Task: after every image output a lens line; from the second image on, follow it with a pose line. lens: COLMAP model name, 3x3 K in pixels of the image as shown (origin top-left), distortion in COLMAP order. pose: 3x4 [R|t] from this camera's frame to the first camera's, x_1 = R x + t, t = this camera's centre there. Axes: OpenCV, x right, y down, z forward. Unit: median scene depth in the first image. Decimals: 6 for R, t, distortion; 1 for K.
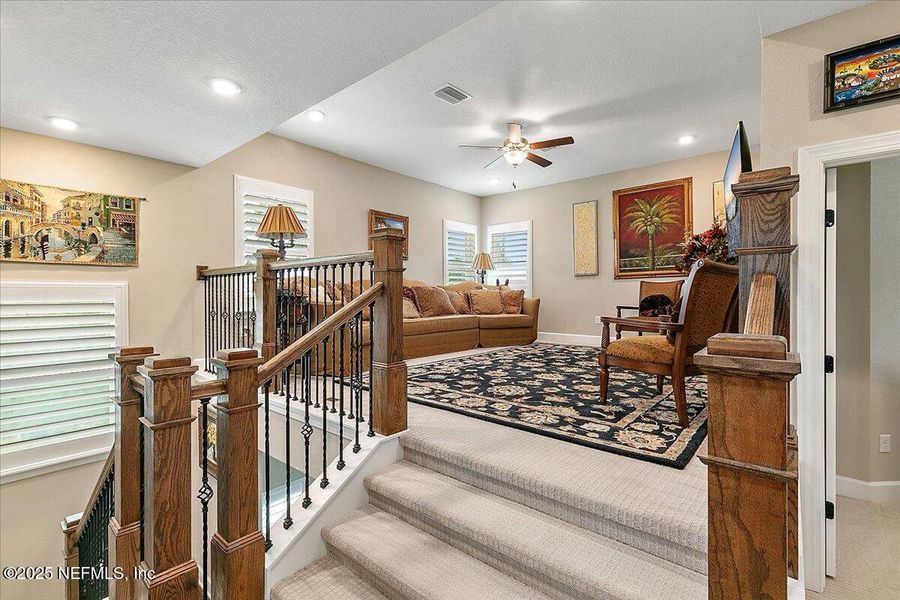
lens RADIAL K [[412.9, 0, 447.4], [0, 412.9, 296.7], [0, 0, 1]] dist [0.008837, -0.000867]
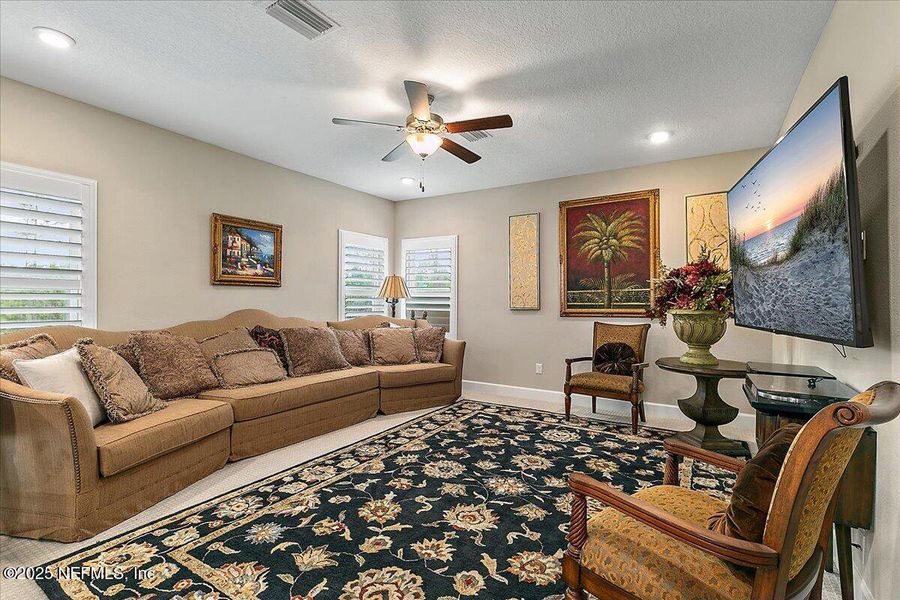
lens RADIAL K [[412.9, 0, 447.4], [0, 412.9, 296.7], [0, 0, 1]] dist [0.008837, -0.000867]
pose [[0.988568, 0.010529, 0.150409, 0.085101], [-0.009368, 0.999921, -0.008426, -0.075577], [-0.150486, 0.006921, 0.988588, 0.289161]]
